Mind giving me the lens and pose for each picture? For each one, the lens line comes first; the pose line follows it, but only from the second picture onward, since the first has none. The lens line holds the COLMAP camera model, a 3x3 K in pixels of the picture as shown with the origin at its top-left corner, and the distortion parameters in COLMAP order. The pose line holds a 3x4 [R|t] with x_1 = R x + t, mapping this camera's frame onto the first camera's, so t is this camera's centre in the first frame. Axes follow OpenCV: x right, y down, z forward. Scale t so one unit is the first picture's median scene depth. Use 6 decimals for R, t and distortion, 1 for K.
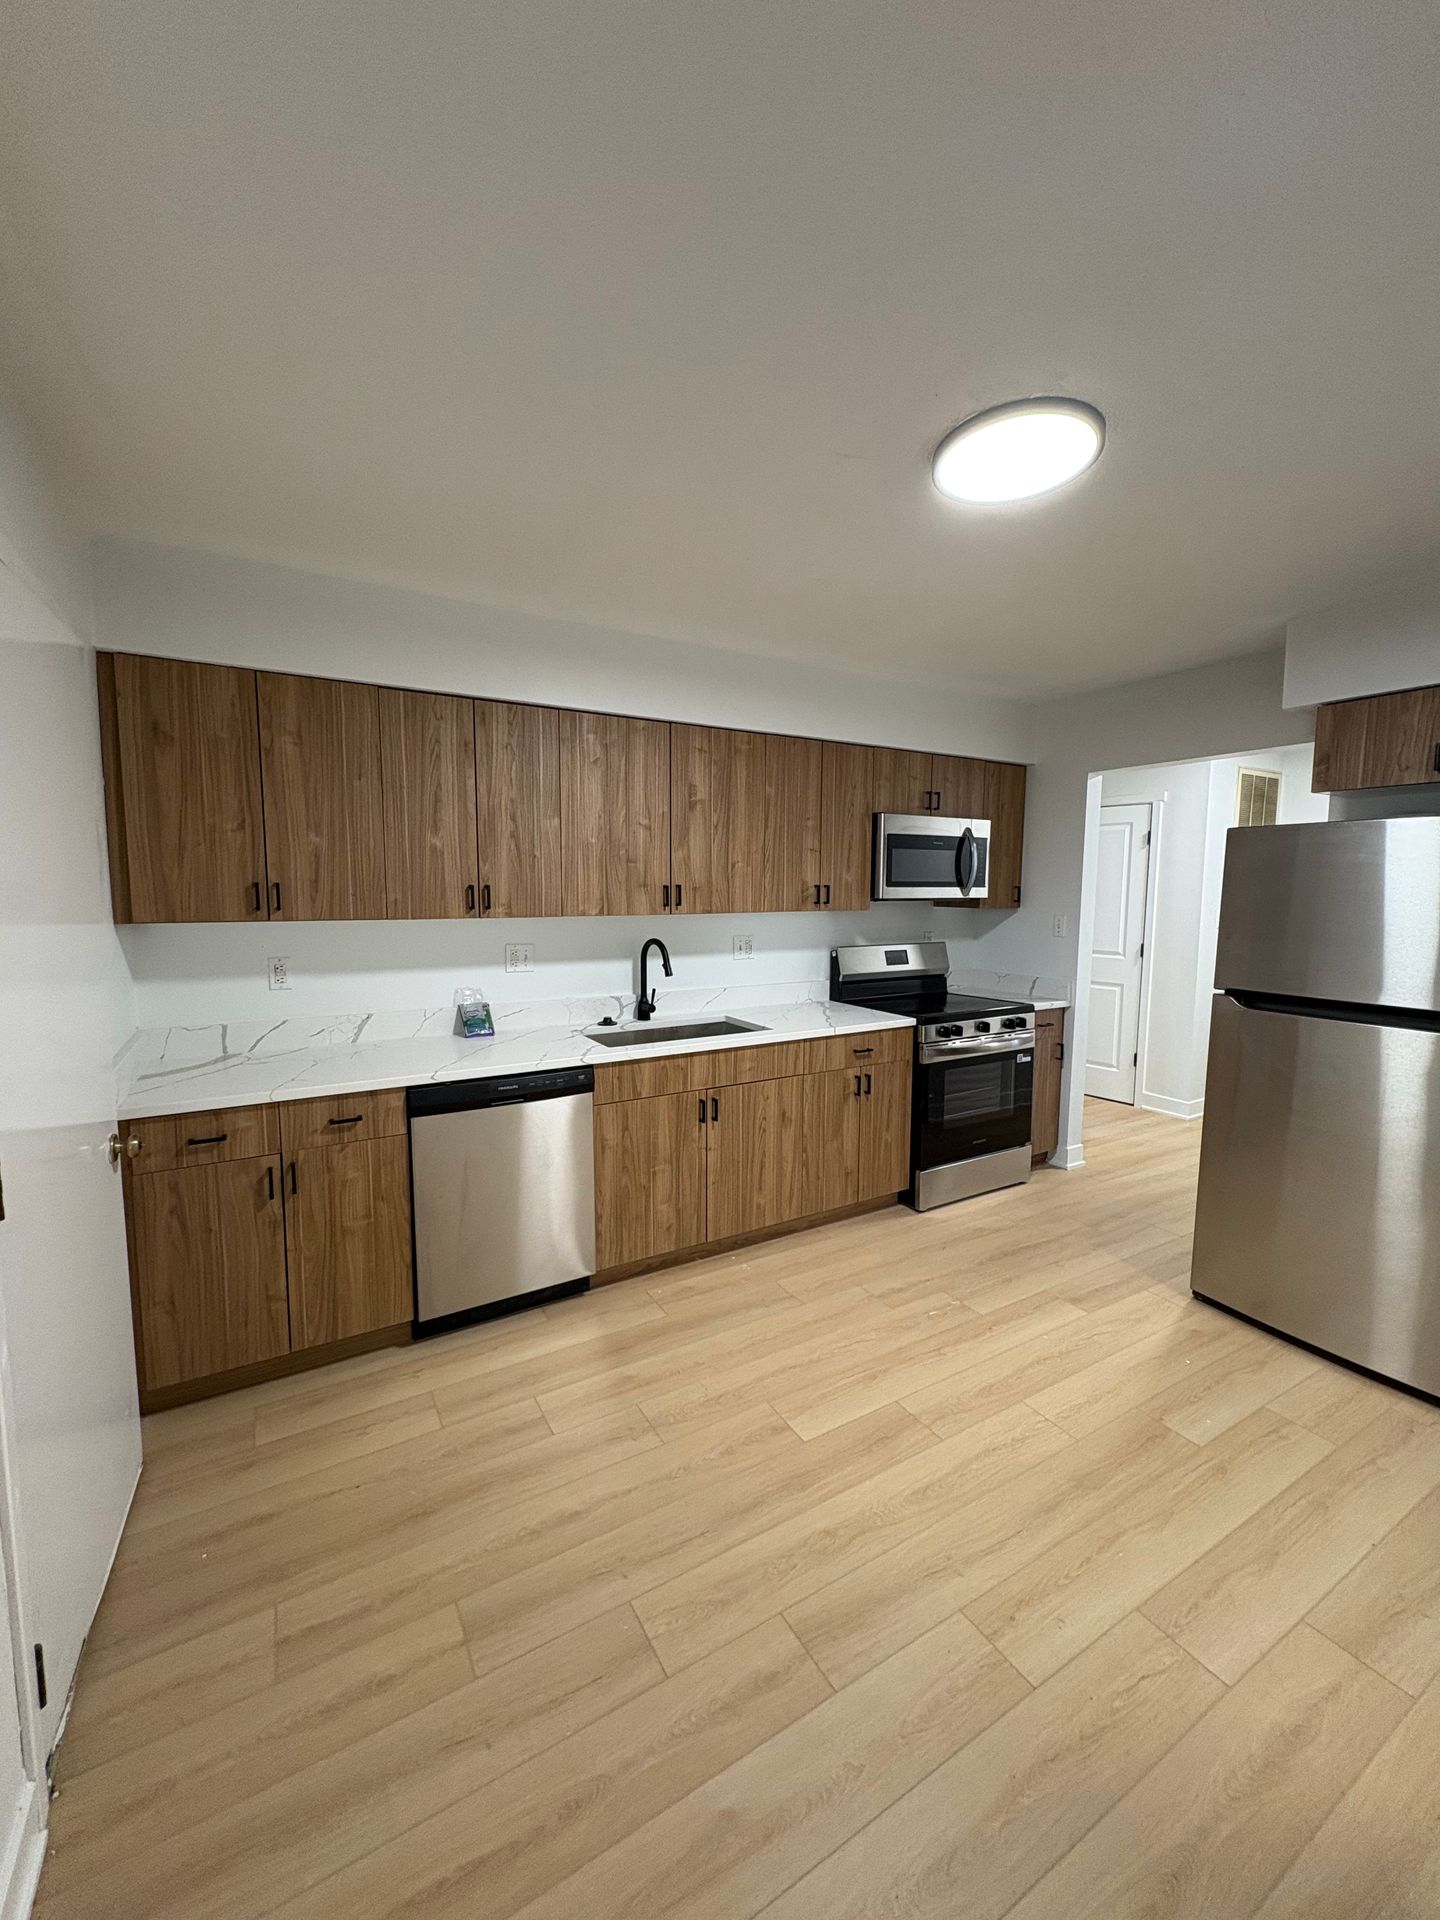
lens RADIAL K [[767.2, 0, 722.1], [0, 767.2, 962.7], [0, 0, 1]] dist [0.001880, -0.000165]
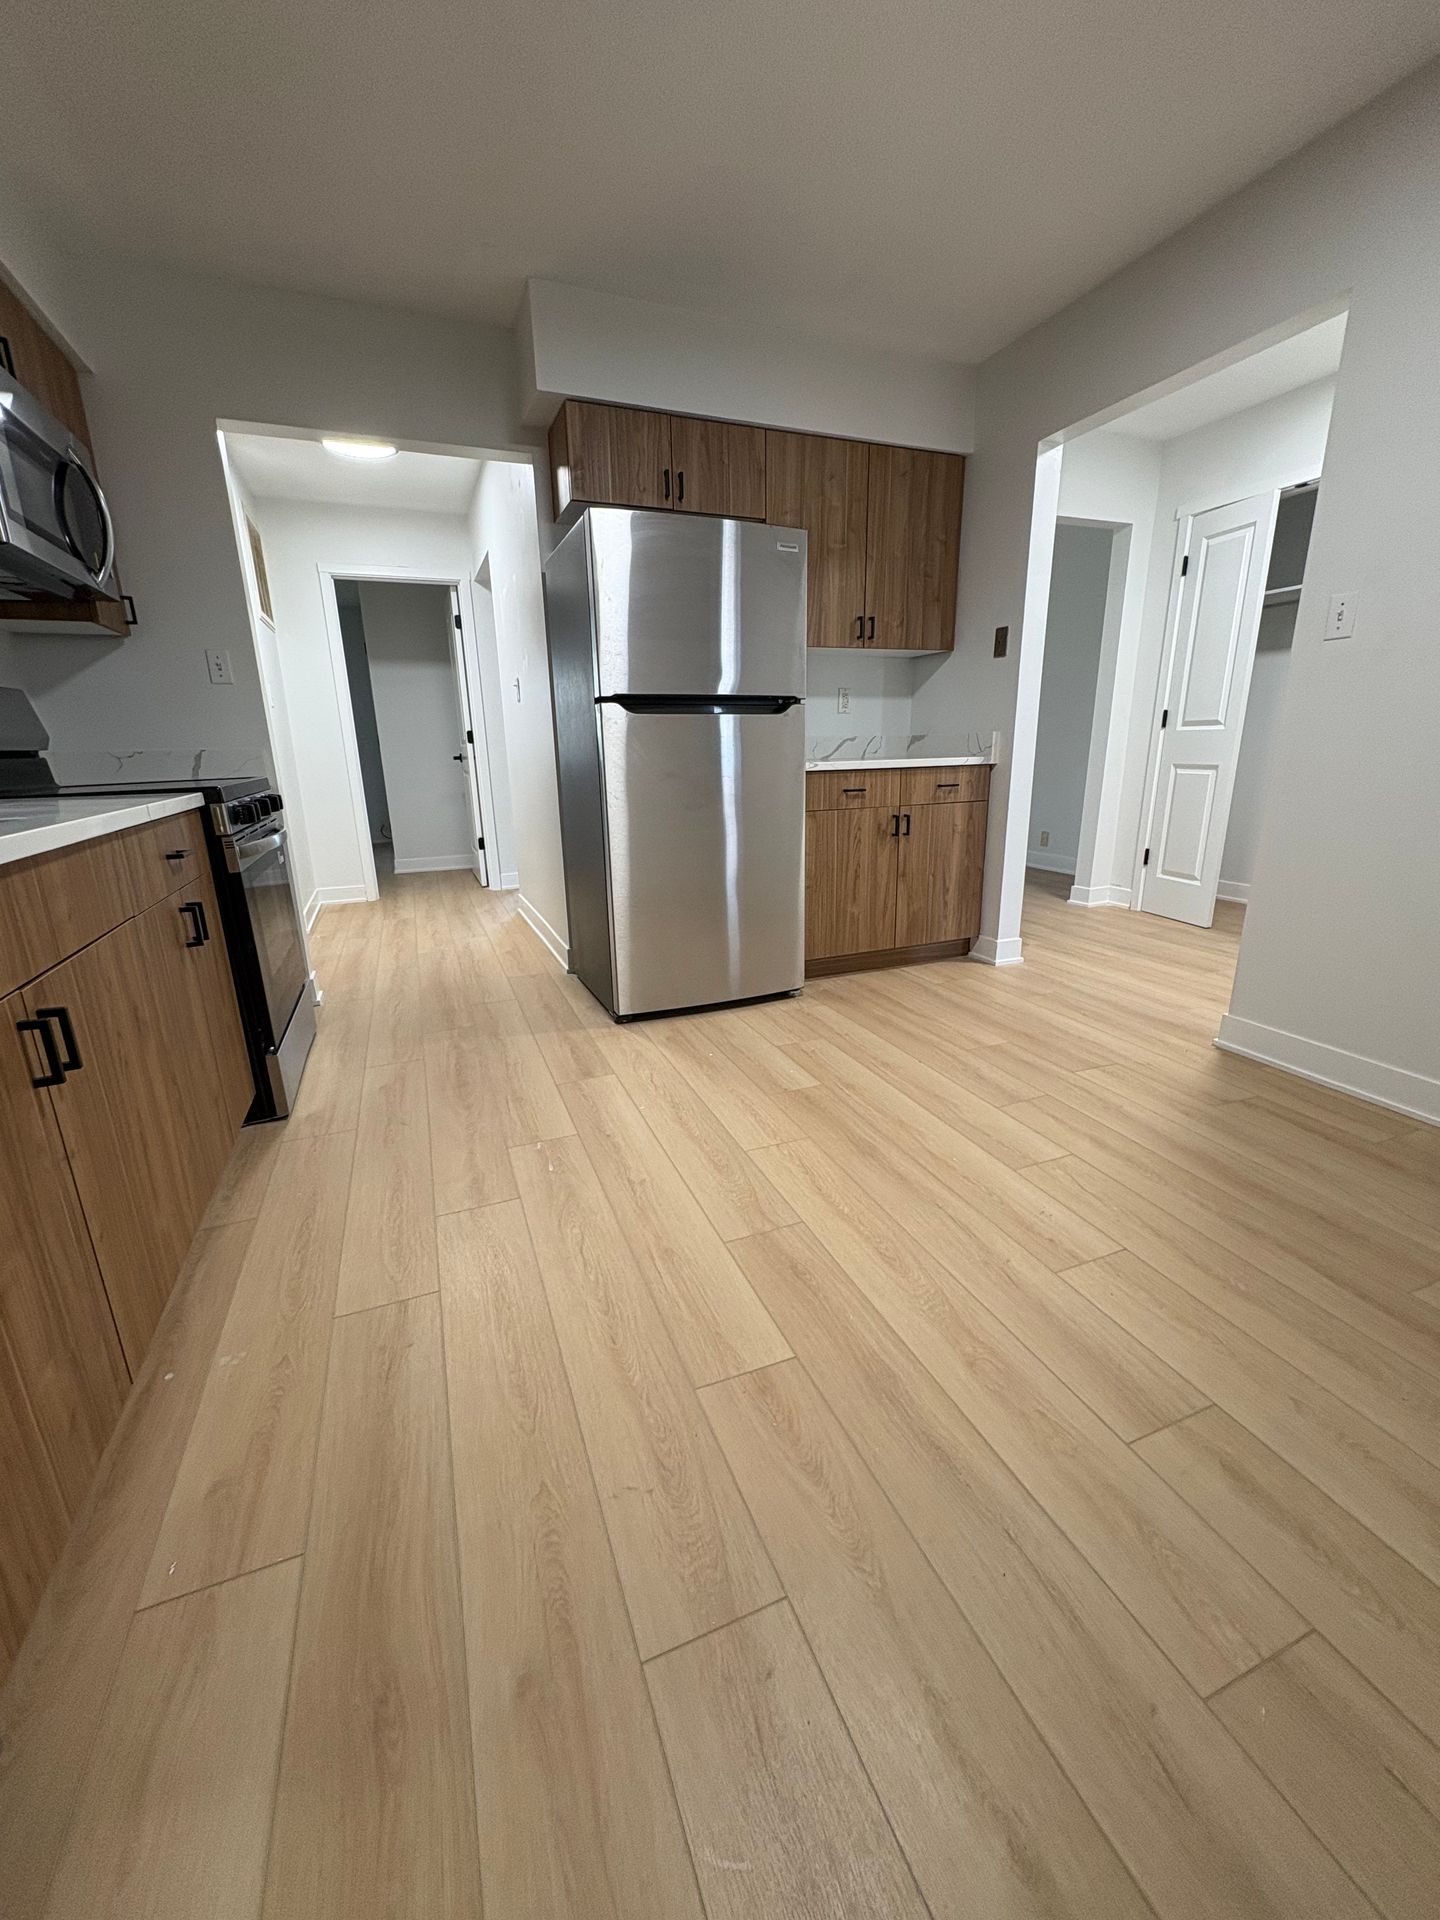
lens RADIAL K [[767.2, 0, 723.1], [0, 767.2, 958.4], [0, 0, 1]] dist [0.001880, -0.000165]
pose [[0.141818, -0.272628, 0.951610, -0.355658], [0.118670, 0.959076, 0.257082, 0.133539], [-0.982754, 0.076469, 0.168367, 0.822500]]
